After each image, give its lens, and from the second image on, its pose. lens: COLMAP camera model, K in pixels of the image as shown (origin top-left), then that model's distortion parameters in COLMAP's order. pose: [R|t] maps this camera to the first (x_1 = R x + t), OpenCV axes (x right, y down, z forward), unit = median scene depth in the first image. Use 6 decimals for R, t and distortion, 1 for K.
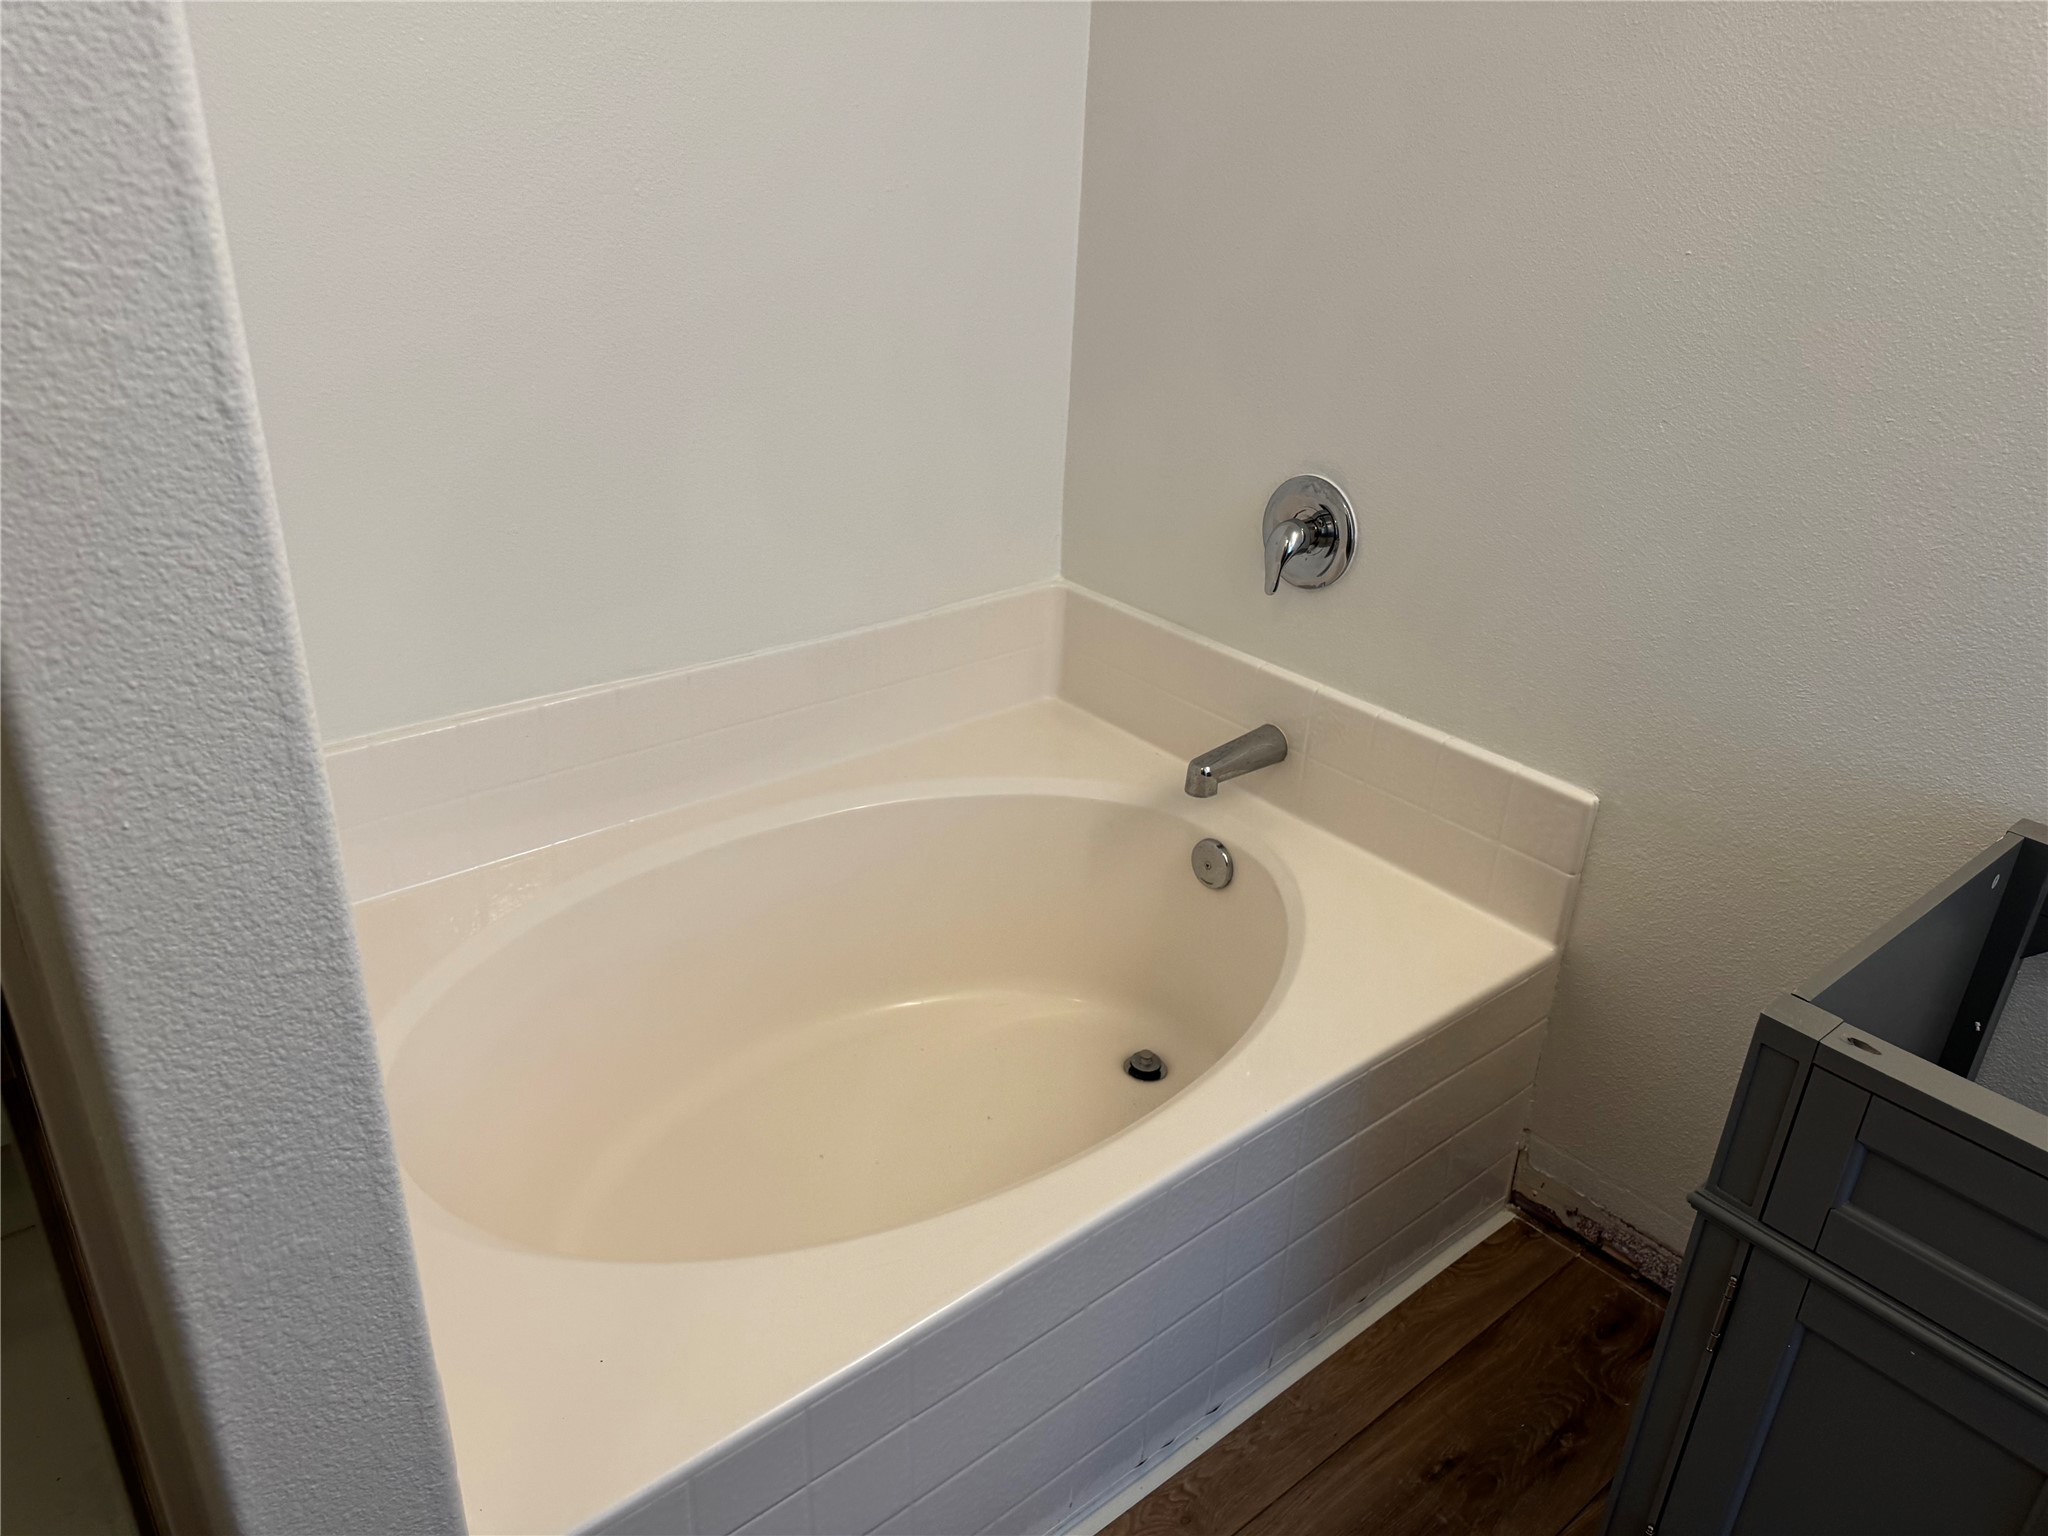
lens RADIAL K [[1459.8, 0, 1000.6], [0, 1459.8, 761.6], [0, 0, 1]] dist [-0.013103, -0.003418]
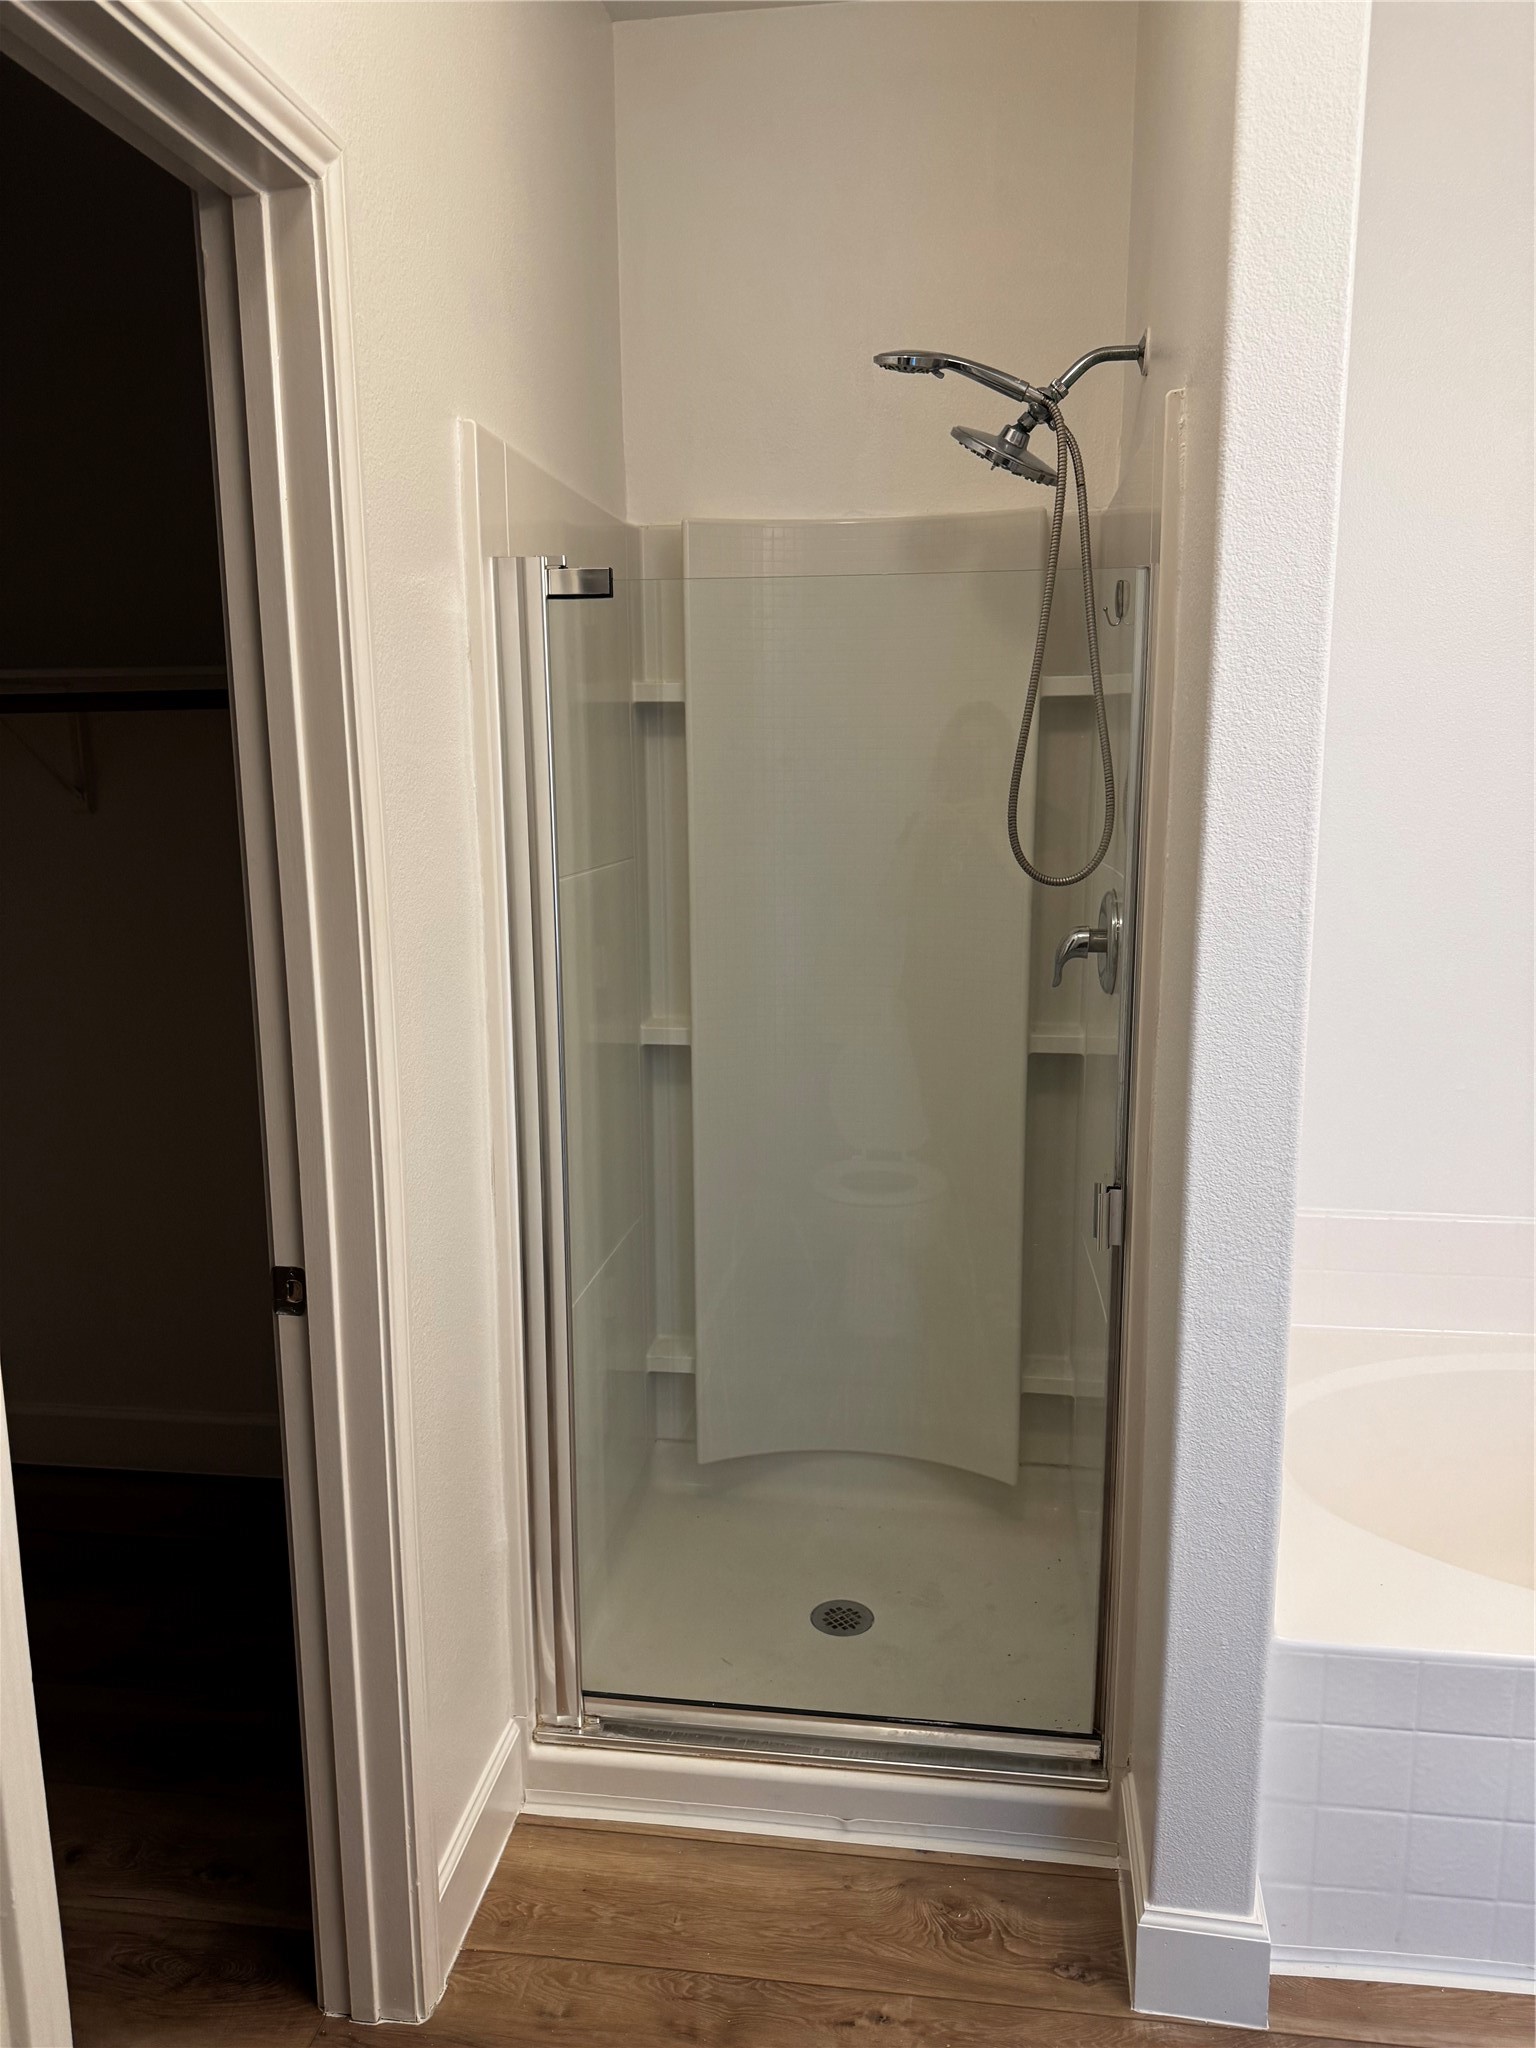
lens RADIAL K [[1435.6, 0, 768.0], [0, 1435.6, 1024.0], [0, 0, 1]] dist [0.139305, -0.218228]
pose [[0.683630, 0.082306, -0.725173, 0.173016], [-0.293071, 0.940948, -0.169486, 0.159992], [0.668401, 0.328393, 0.667382, -0.315349]]
